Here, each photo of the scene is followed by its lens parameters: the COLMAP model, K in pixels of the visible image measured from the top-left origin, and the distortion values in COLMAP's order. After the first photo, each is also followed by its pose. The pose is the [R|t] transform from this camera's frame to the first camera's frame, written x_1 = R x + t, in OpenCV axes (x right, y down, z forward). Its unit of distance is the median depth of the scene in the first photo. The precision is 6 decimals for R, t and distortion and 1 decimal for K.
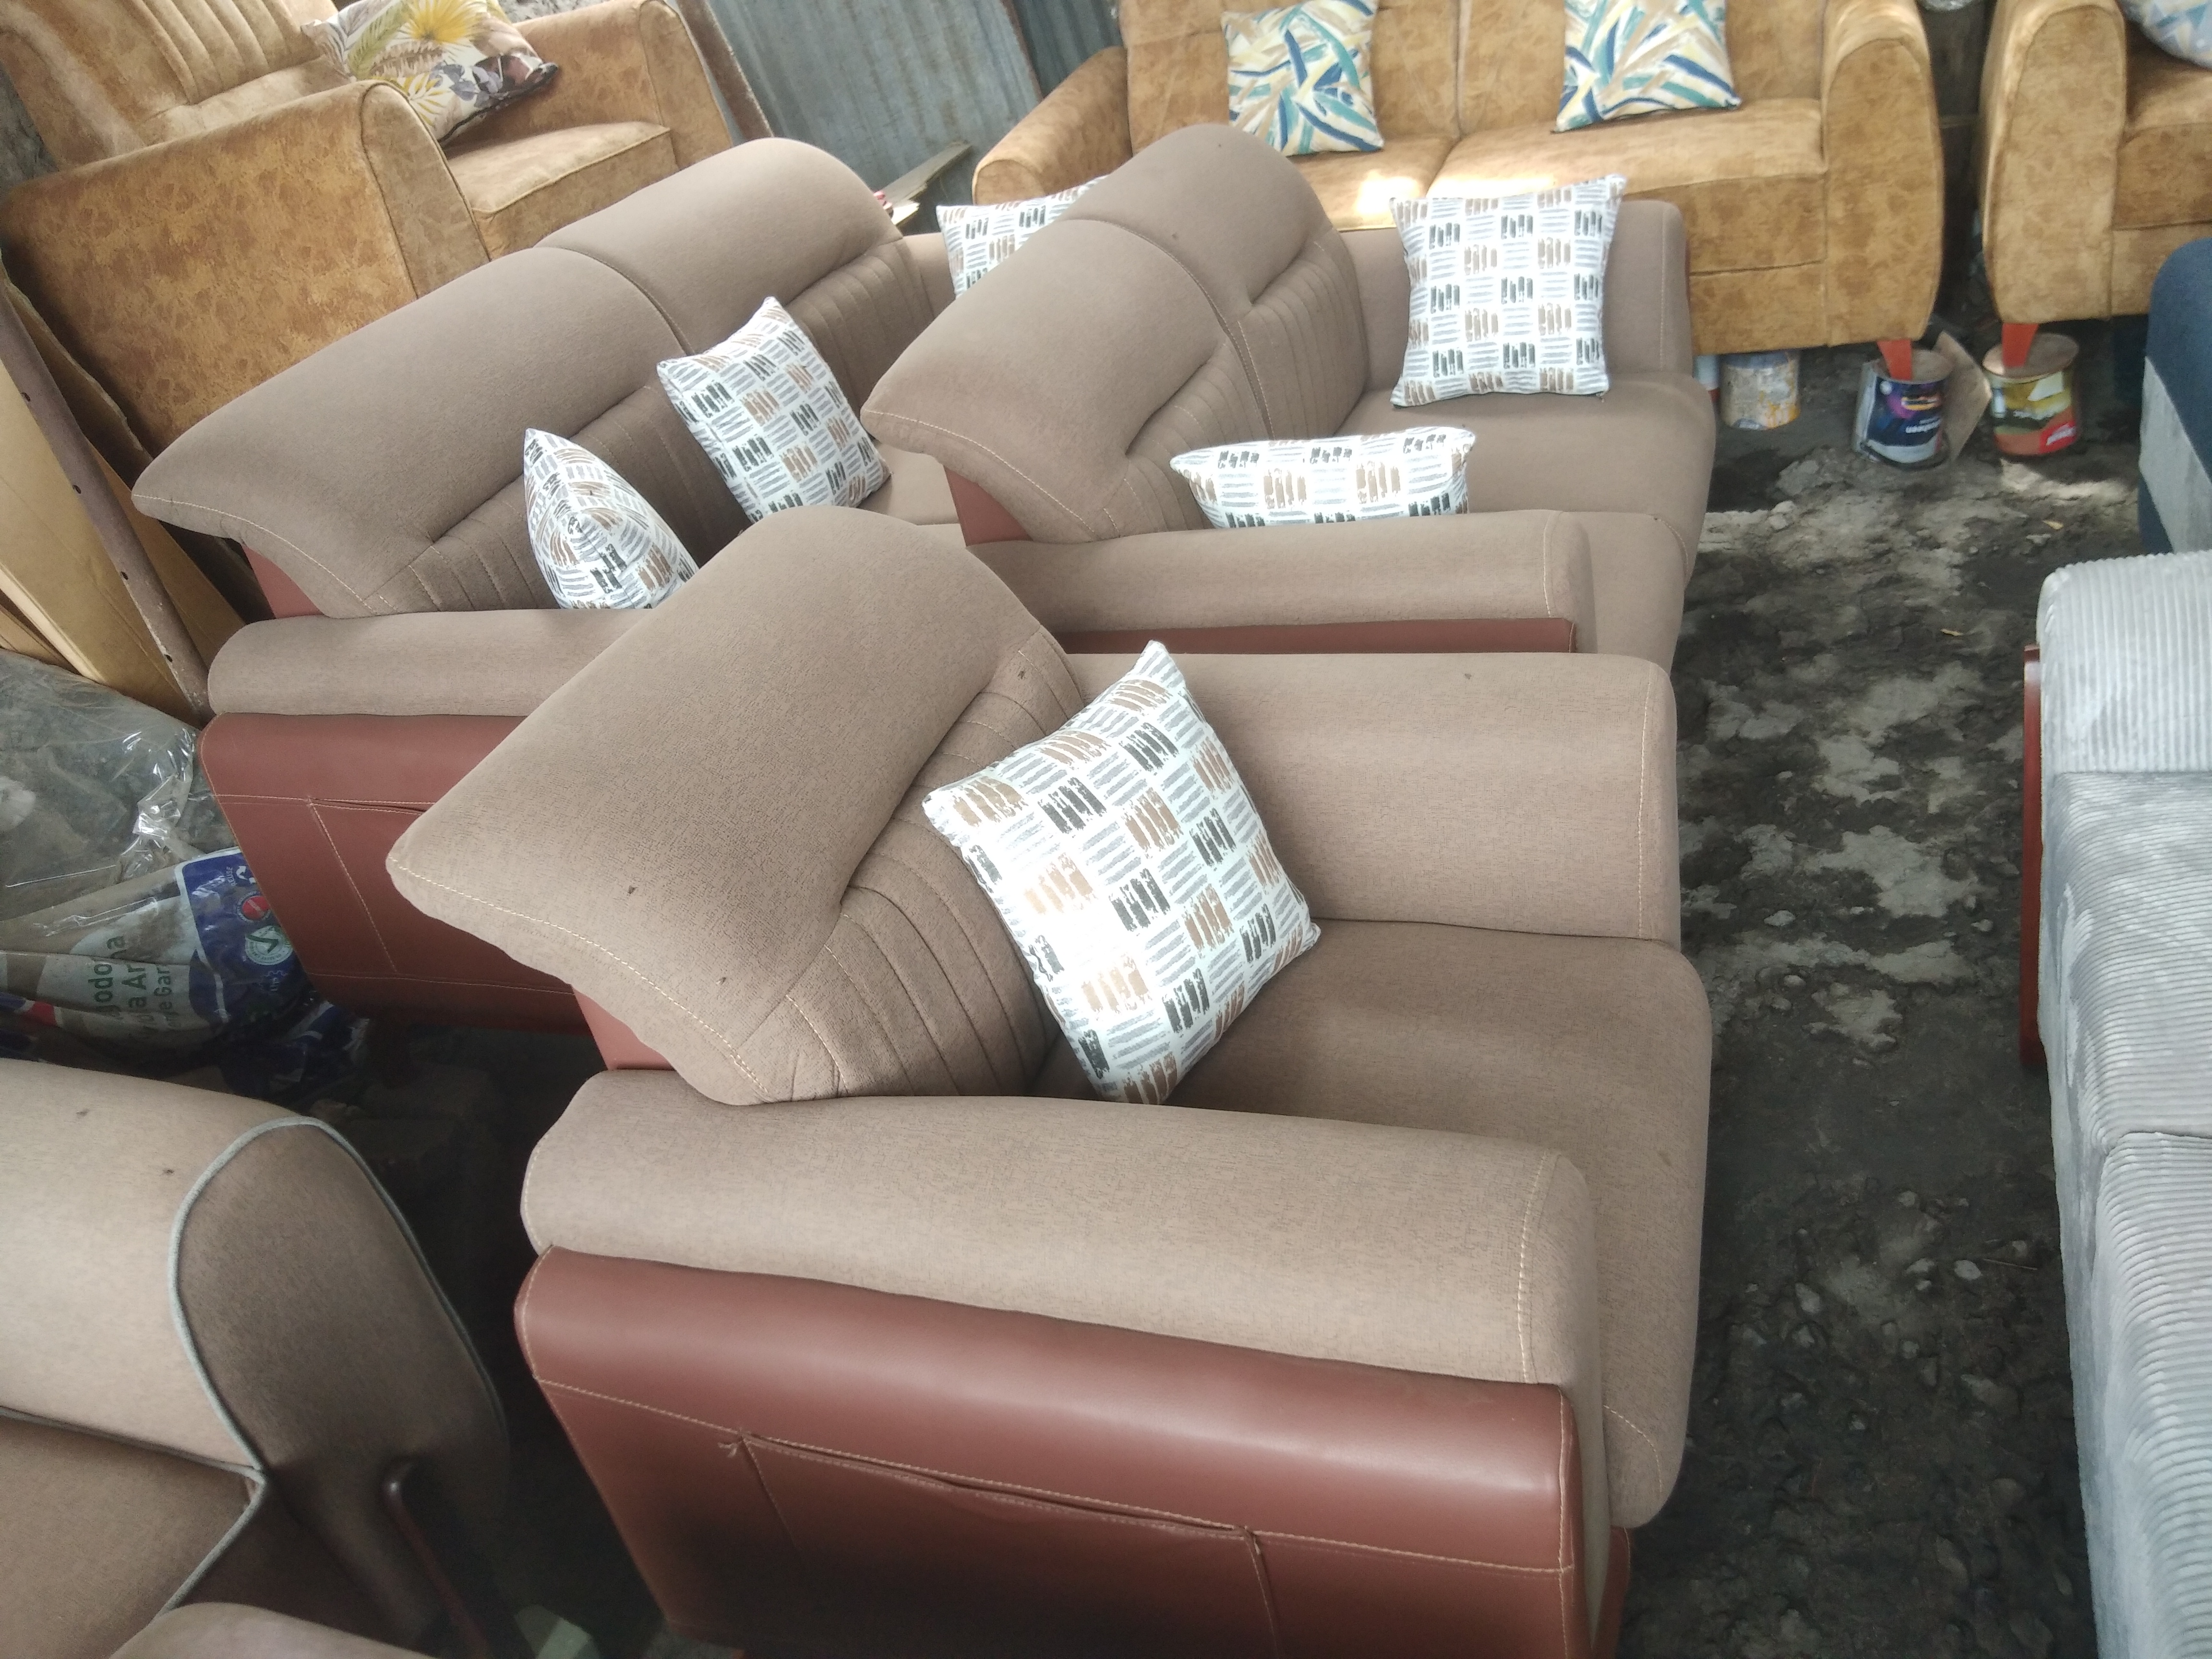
lens RADIAL K [[1815.6, 0, 1109.2], [0, 1815.6, 878.5], [0, 0, 1]] dist [0.090661, -0.188438]
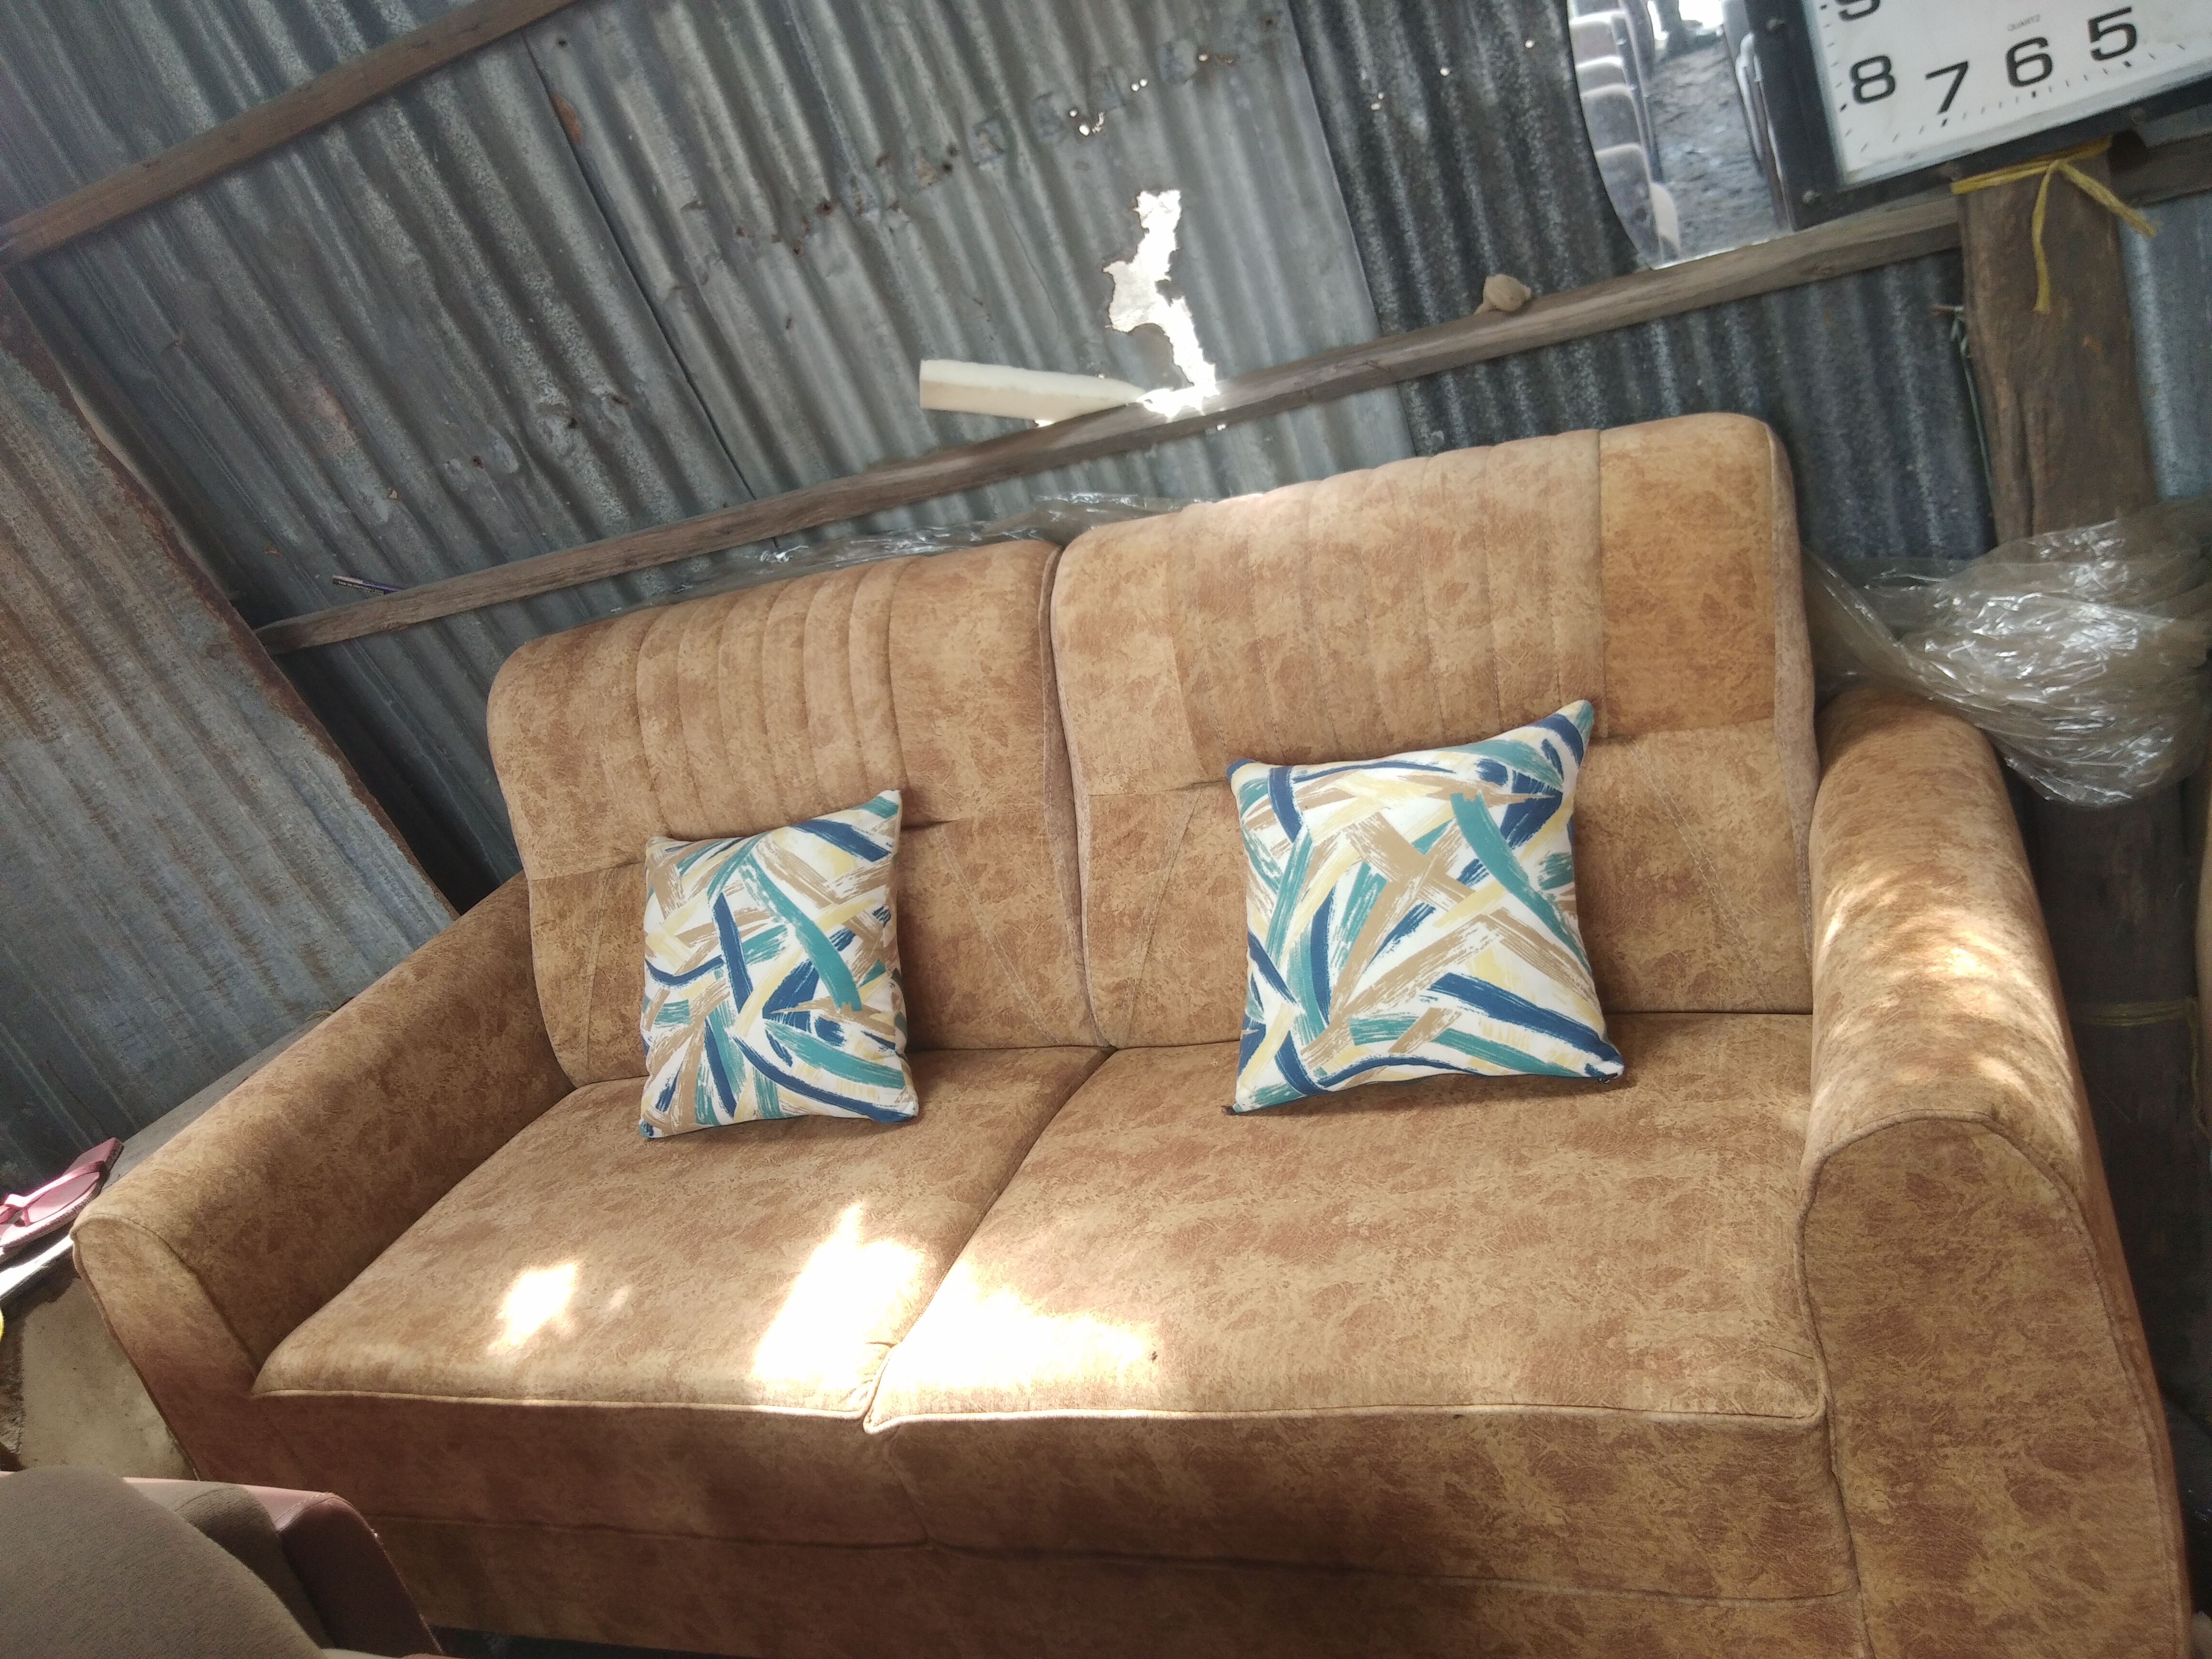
lens RADIAL K [[1815.6, 0, 1109.2], [0, 1815.6, 878.5], [0, 0, 1]] dist [0.090661, -0.188438]
pose [[0.994834, -0.062504, -0.079986, 0.245669], [0.044374, 0.976449, -0.211133, -0.359284], [0.091299, 0.206494, 0.974179, 0.524908]]
